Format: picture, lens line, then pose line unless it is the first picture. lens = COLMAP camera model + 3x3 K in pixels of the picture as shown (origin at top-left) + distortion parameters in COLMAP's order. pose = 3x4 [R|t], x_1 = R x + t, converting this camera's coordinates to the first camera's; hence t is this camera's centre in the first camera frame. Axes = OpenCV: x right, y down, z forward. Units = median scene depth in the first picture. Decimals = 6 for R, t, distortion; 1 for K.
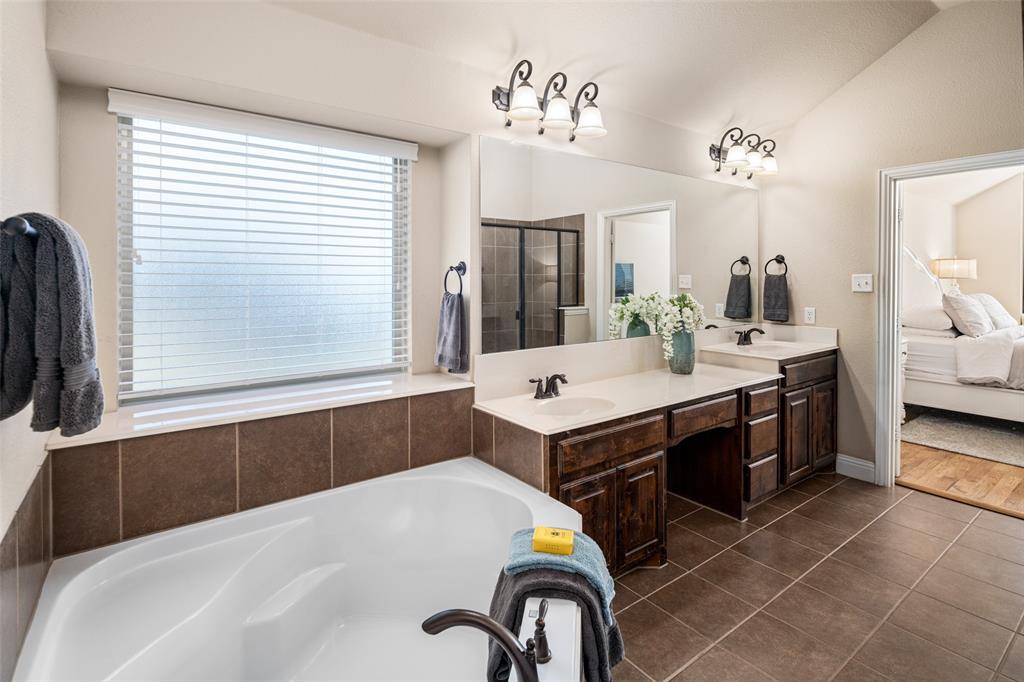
lens RADIAL K [[506.9, 0, 511.2], [0, 506.9, 293.0], [0, 0, 1]] dist [-0.001713, -0.000533]
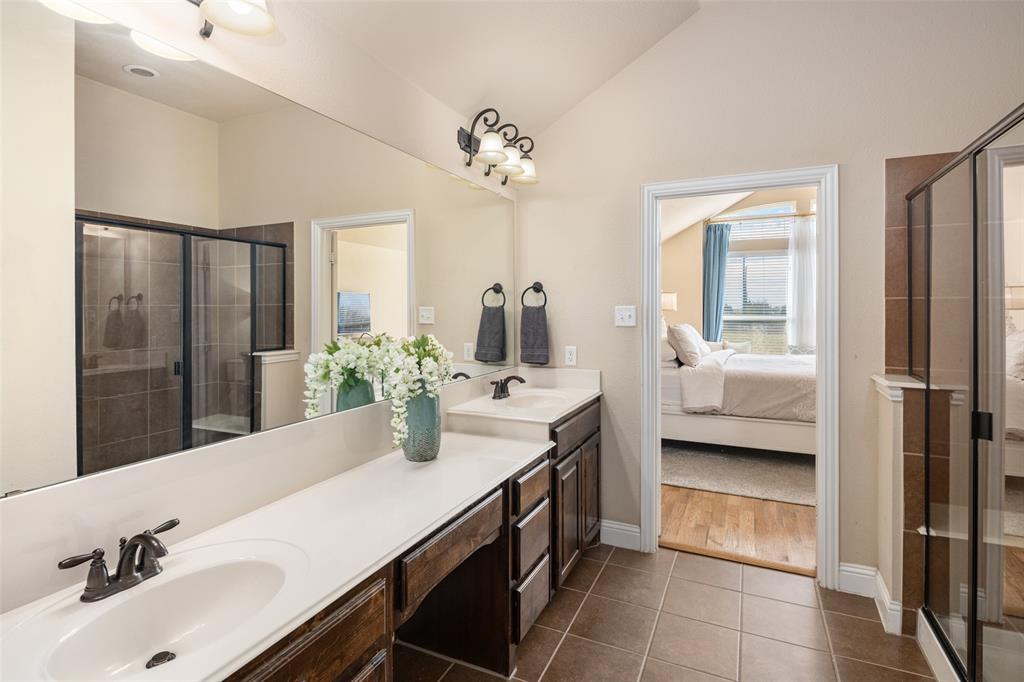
lens RADIAL K [[506.9, 0, 511.2], [0, 506.9, 293.0], [0, 0, 1]] dist [-0.001713, -0.000533]
pose [[0.880078, 0.014642, 0.474603, 0.114637], [0.014834, 0.998189, -0.058301, -0.011660], [-0.474597, 0.058350, 0.878267, 0.329590]]
